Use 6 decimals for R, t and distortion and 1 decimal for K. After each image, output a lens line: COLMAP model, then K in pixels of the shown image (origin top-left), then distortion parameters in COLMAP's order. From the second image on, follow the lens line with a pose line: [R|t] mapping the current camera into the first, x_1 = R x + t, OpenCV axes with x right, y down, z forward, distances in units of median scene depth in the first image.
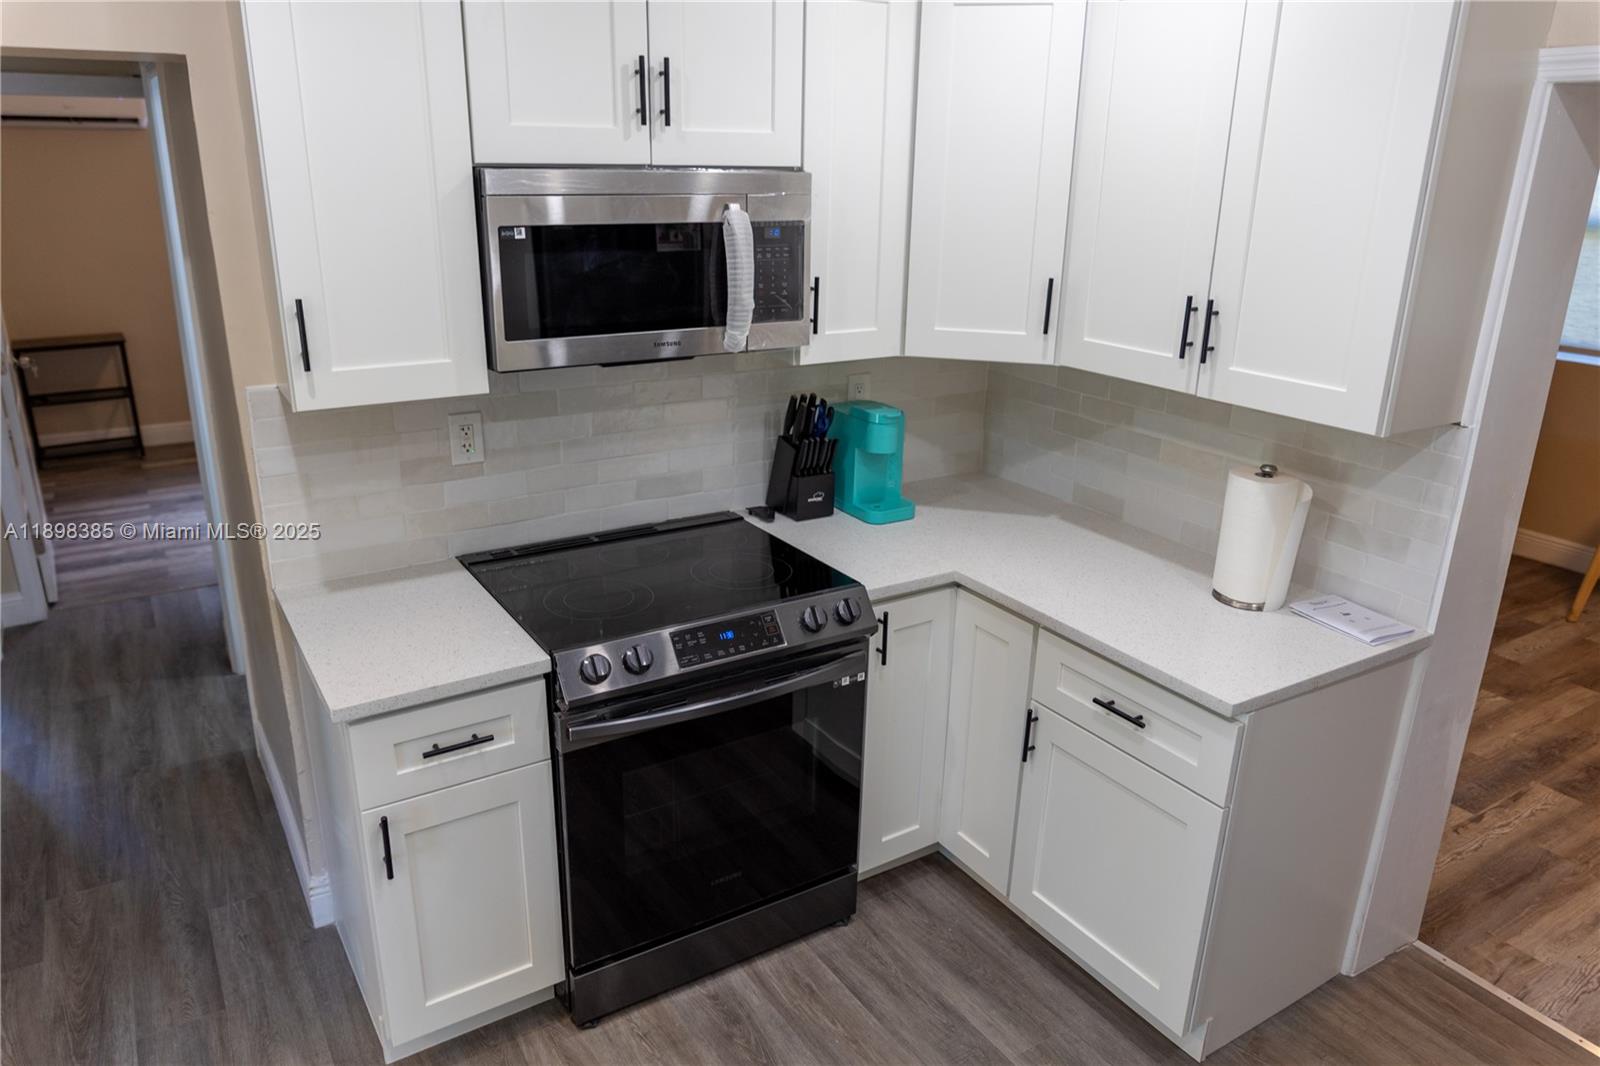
lens RADIAL K [[1114.5, 0, 794.4], [0, 1114.5, 520.5], [0, 0, 1]] dist [0.002278, -0.031360]
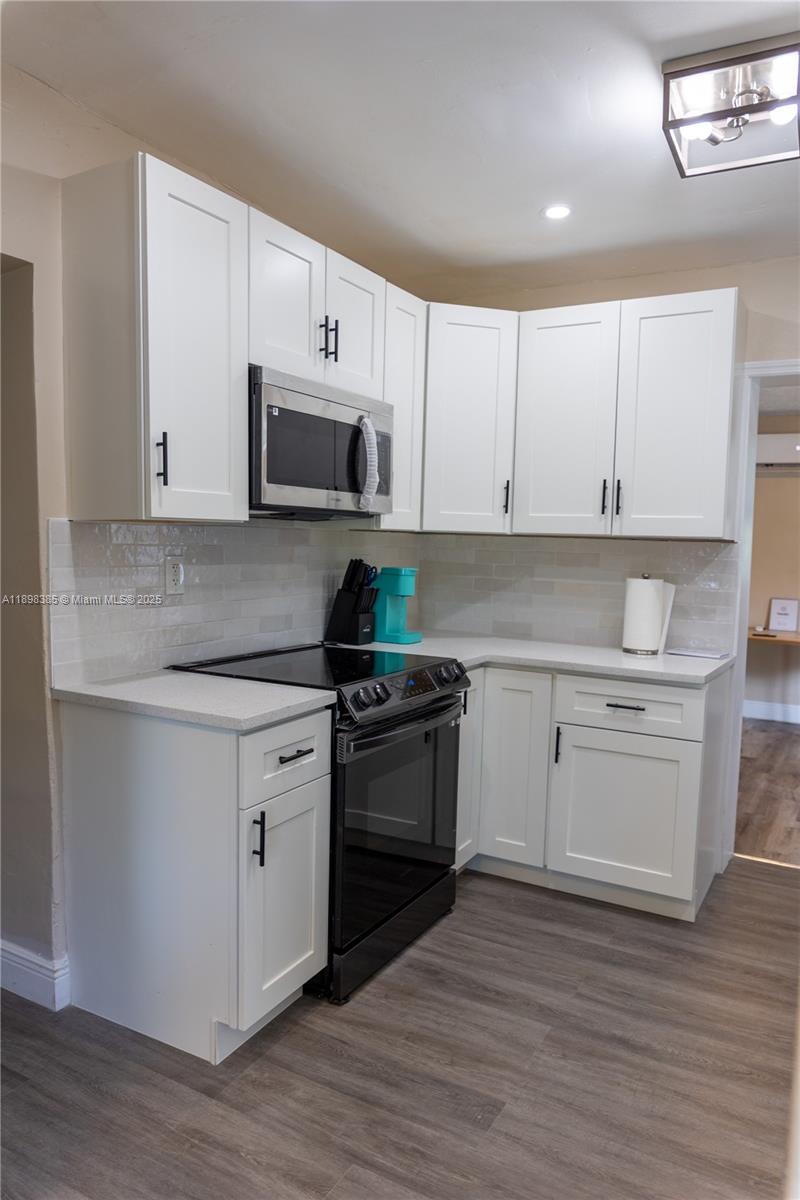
lens RADIAL K [[835.9, 0, 400.0], [0, 835.9, 600.0], [0, 0, 1]] dist [0.002278, -0.031360]
pose [[0.877053, -0.030279, 0.479439, -0.573015], [0.142077, 0.969715, -0.198664, 0.204281], [-0.458903, 0.242356, 0.854793, 0.033184]]
